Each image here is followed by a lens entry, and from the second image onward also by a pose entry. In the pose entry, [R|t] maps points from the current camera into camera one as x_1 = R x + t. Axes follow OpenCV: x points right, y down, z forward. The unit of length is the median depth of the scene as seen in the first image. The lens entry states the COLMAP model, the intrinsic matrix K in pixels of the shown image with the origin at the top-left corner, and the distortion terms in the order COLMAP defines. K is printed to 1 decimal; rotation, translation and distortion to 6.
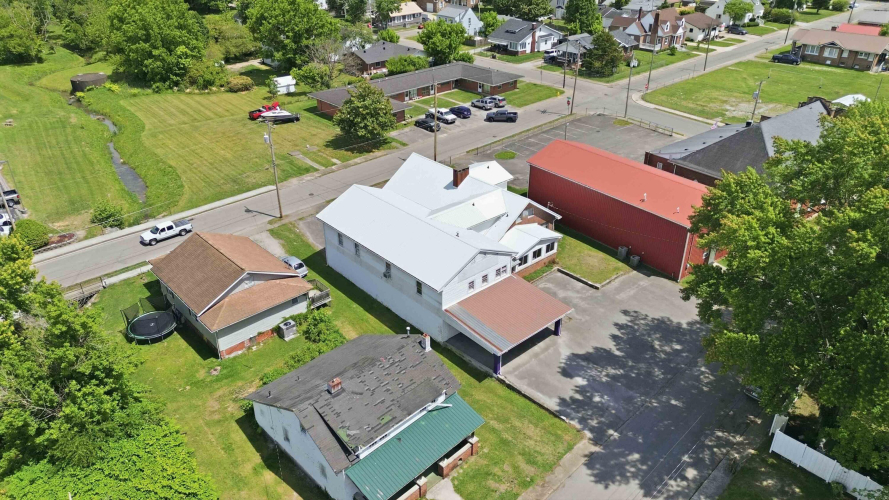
lens RADIAL K [[626.7, 0, 444.5], [0, 626.7, 250.0], [0, 0, 1]] dist [0.081184, -0.080096]
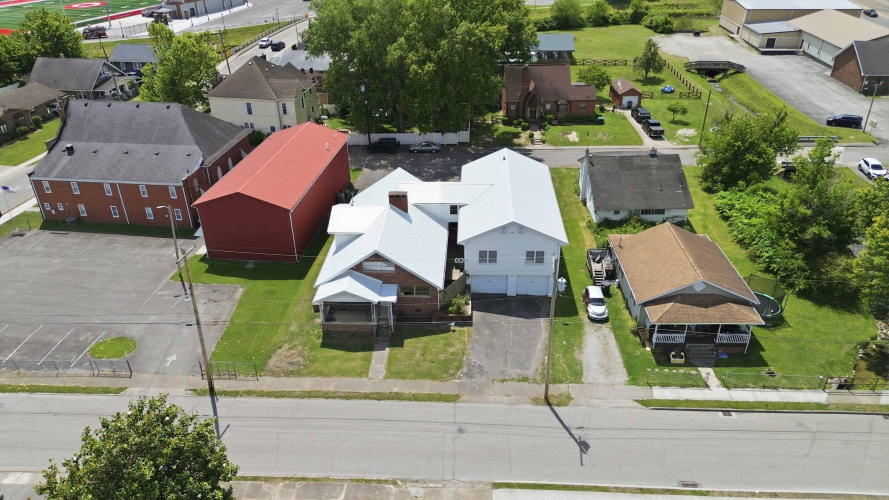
lens RADIAL K [[626.7, 0, 444.5], [0, 626.7, 250.0], [0, 0, 1]] dist [0.081184, -0.080096]
pose [[-0.712536, -0.330165, 0.619100, -0.729408], [0.352312, 0.594703, 0.722638, -0.862702], [-0.606770, 0.733021, -0.307426, 1.601489]]
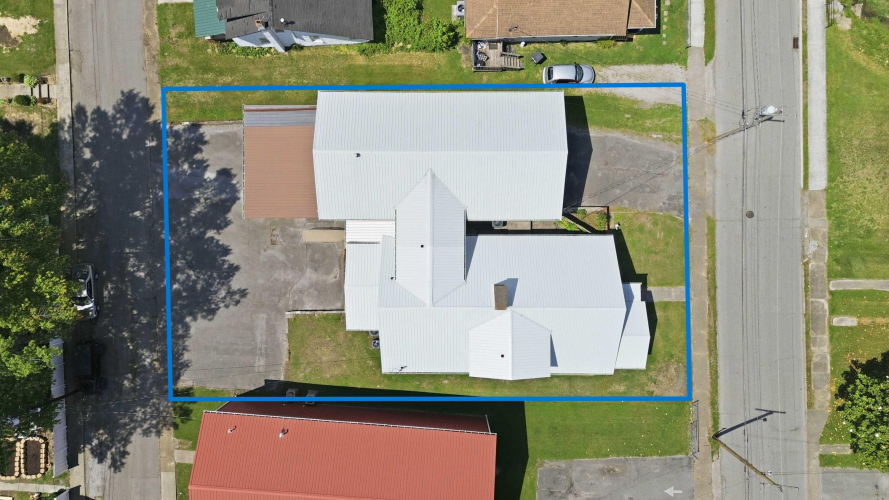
lens RADIAL K [[626.7, 0, 444.5], [0, 626.7, 250.0], [0, 0, 1]] dist [0.081184, -0.080096]
pose [[-0.669049, 0.743135, 0.011117, 0.028115], [-0.349729, -0.327991, 0.877560, -0.852177], [0.655792, 0.583243, 0.479337, 0.755632]]
